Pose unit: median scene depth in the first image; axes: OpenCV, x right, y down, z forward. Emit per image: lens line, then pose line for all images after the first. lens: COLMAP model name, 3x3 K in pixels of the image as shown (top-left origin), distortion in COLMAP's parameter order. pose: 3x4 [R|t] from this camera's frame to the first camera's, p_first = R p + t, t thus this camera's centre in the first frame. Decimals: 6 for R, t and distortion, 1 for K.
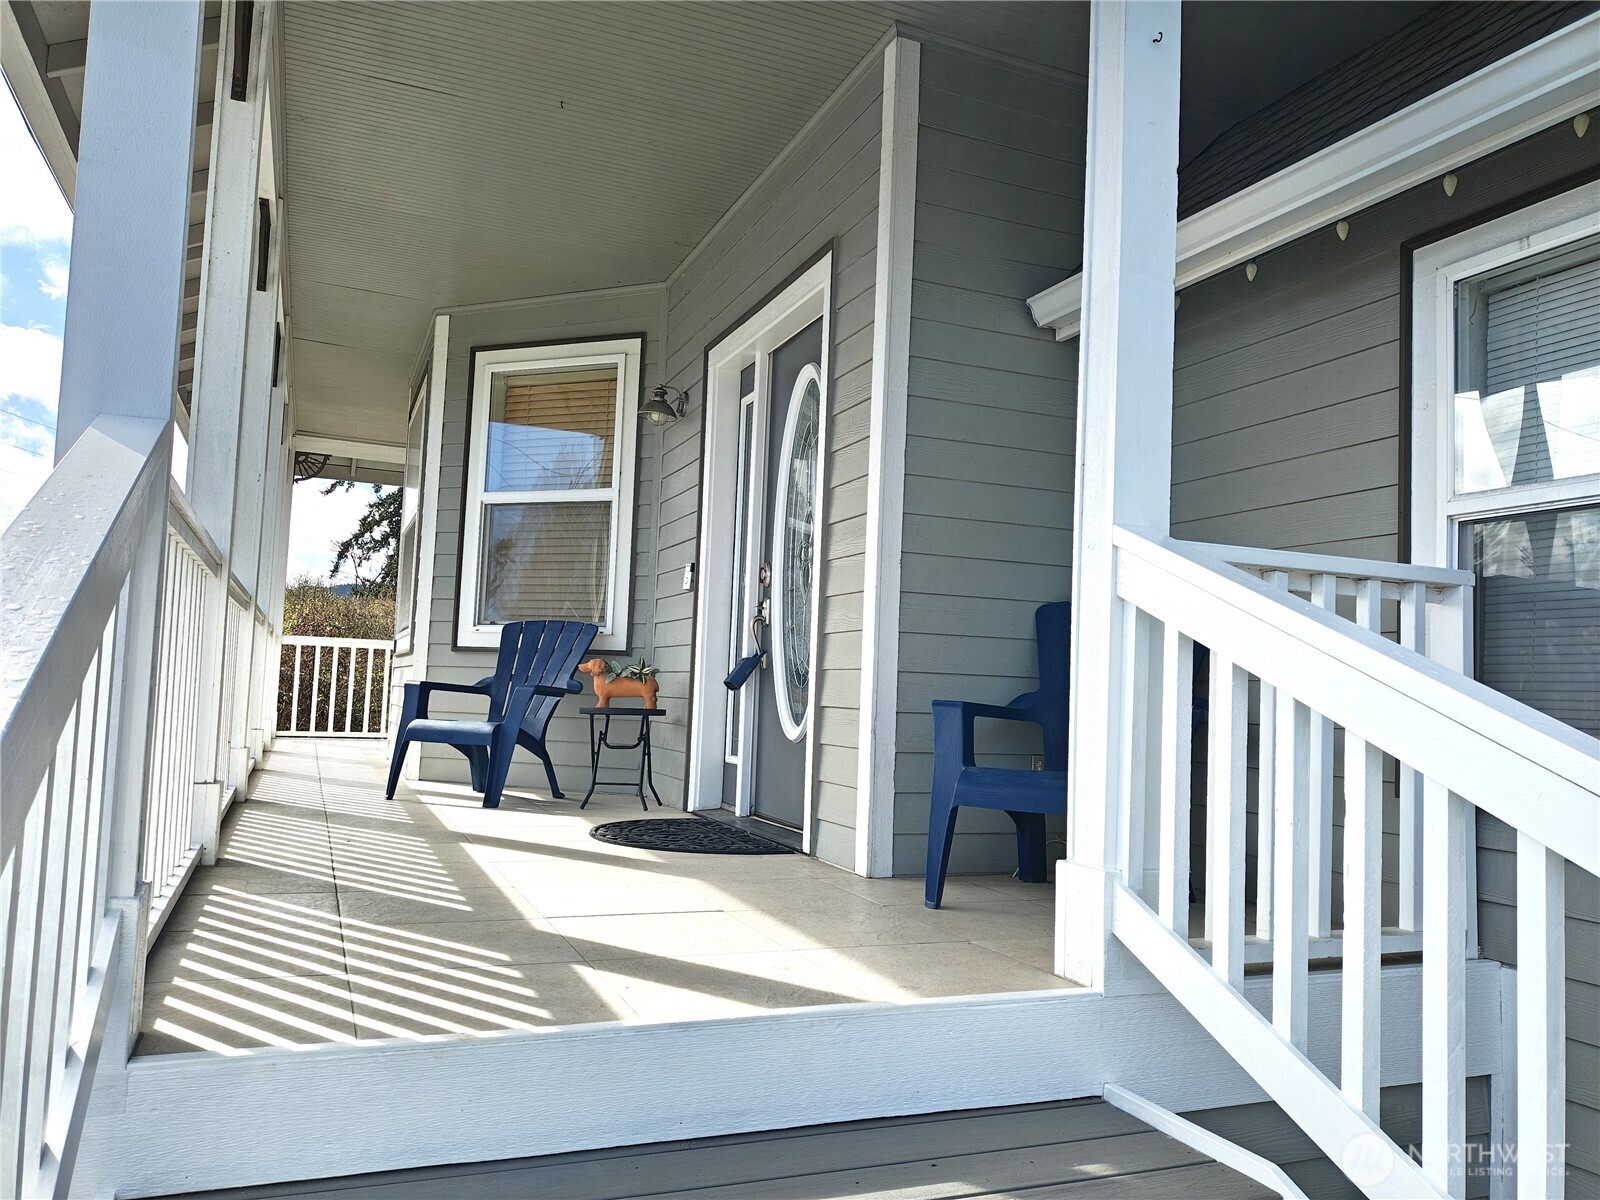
lens RADIAL K [[1171.9, 0, 798.5], [0, 1171.9, 605.3], [0, 0, 1]] dist [-0.000301, -0.000054]
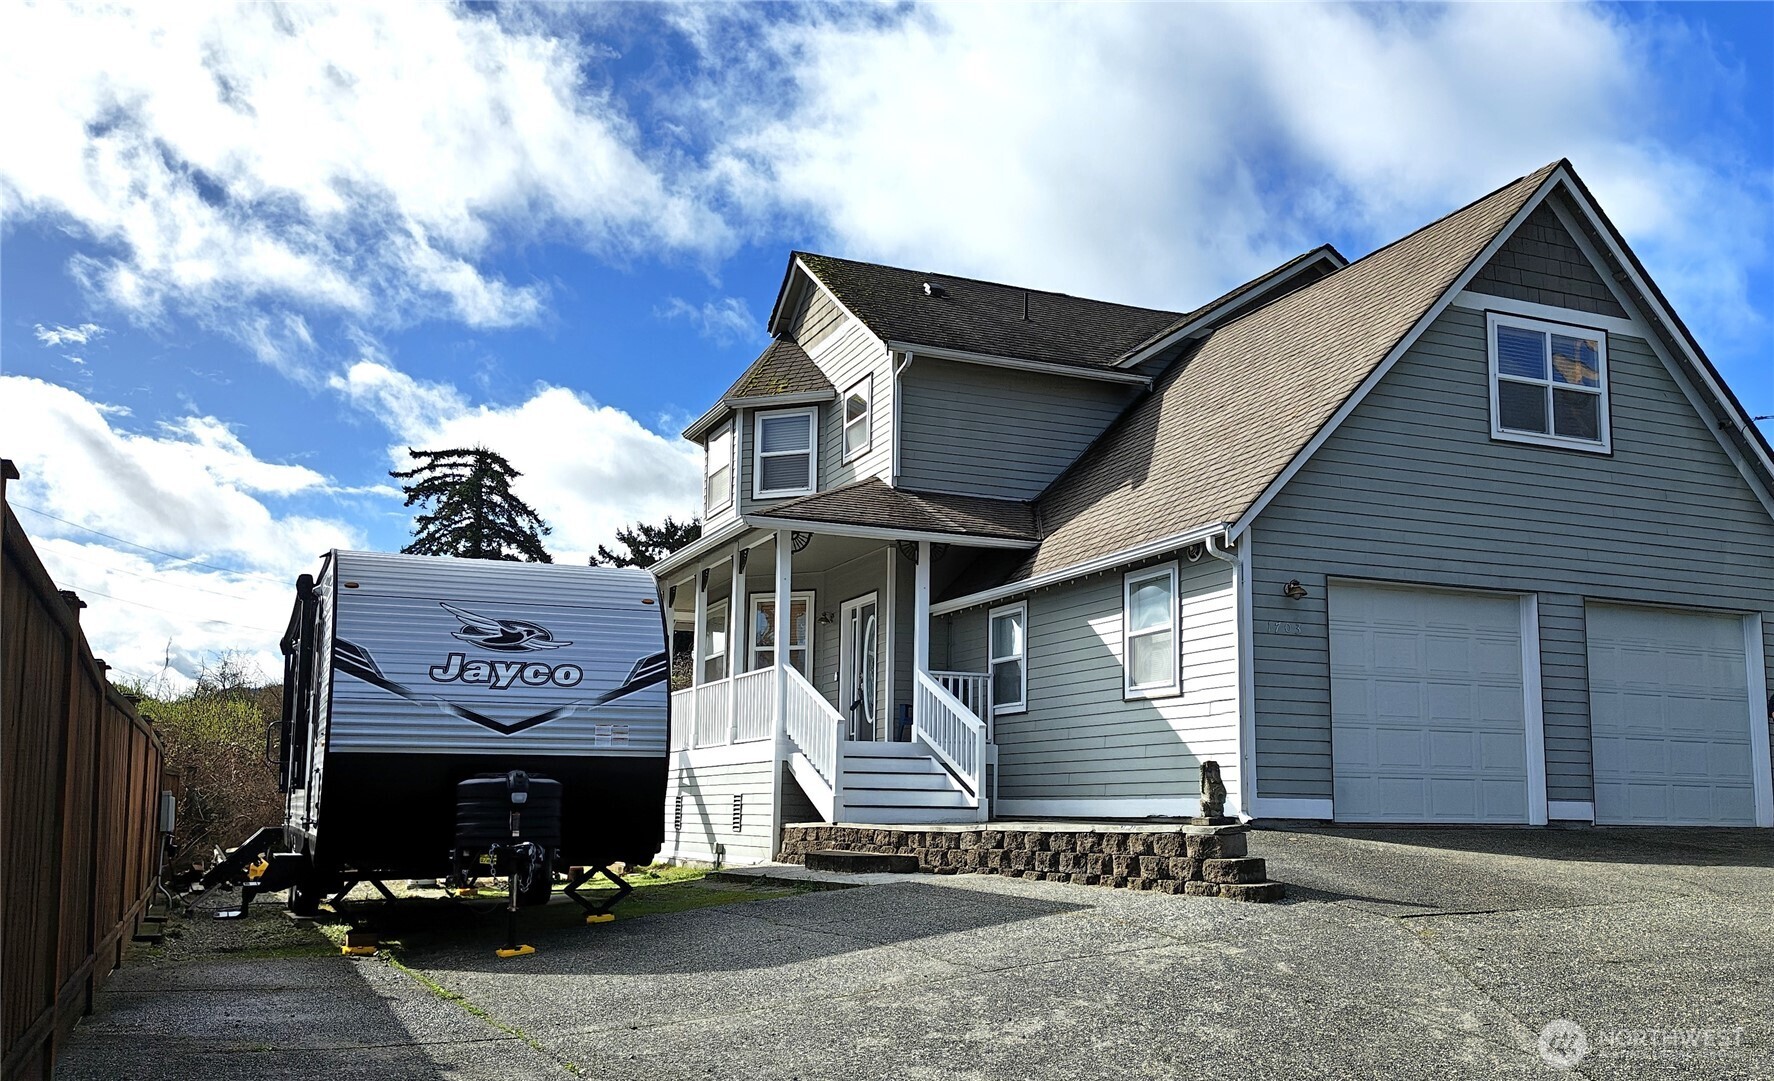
lens RADIAL K [[1473.9, 0, 888.6], [0, 1473.9, 539.9], [0, 0, 1]] dist [0.000294, 0.000005]
pose [[0.999589, -0.027855, -0.006772, 0.089050], [0.027031, 0.994534, -0.100858, 0.015605], [0.009544, 0.100633, 0.994878, -3.241453]]
